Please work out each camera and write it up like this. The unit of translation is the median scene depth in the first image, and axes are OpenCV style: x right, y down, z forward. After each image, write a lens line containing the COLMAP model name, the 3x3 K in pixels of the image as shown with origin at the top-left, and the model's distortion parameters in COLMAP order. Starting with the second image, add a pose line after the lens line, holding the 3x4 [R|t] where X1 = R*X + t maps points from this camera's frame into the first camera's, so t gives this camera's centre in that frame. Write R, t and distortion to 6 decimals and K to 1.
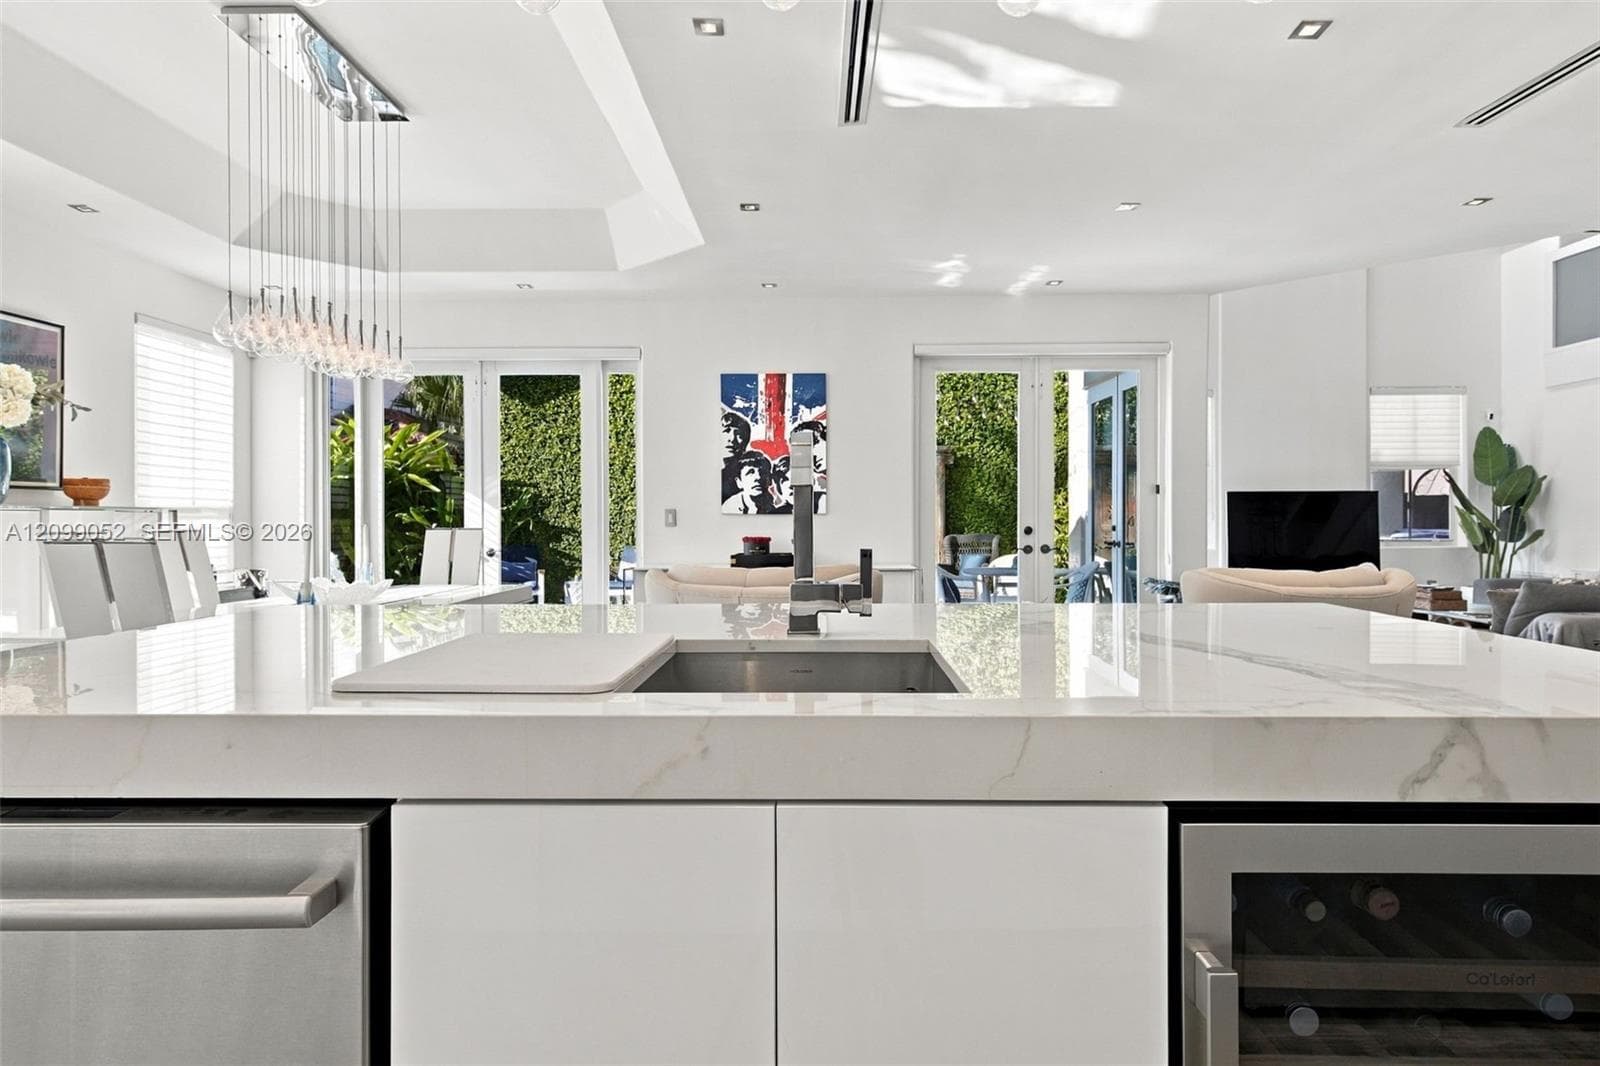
lens RADIAL K [[911.8, 0, 797.4], [0, 911.8, 519.3], [0, 0, 1]] dist [0.013461, -0.000387]
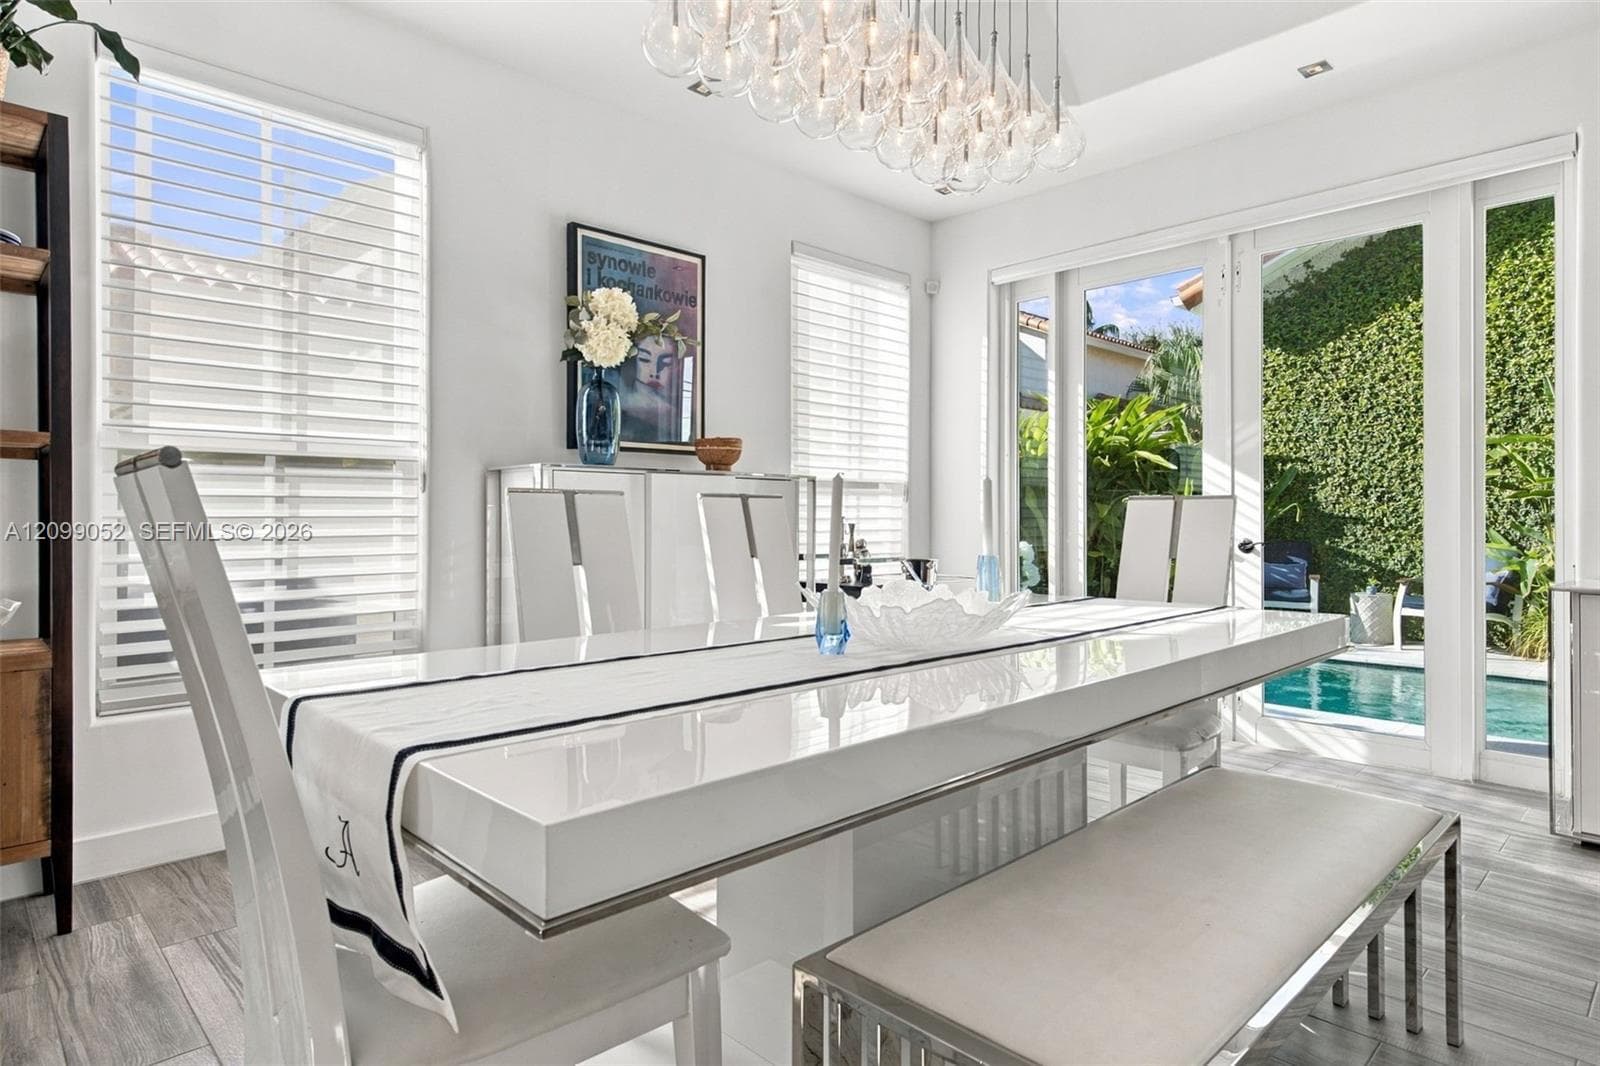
lens RADIAL K [[911.8, 0, 811.7], [0, 911.8, 515.4], [0, 0, 1]] dist [0.013461, -0.000387]
pose [[0.724504, 0.003914, -0.689259, -0.121888], [-0.003796, 0.999991, 0.001689, 0.015269], [0.689260, 0.001392, 0.724513, 0.352042]]
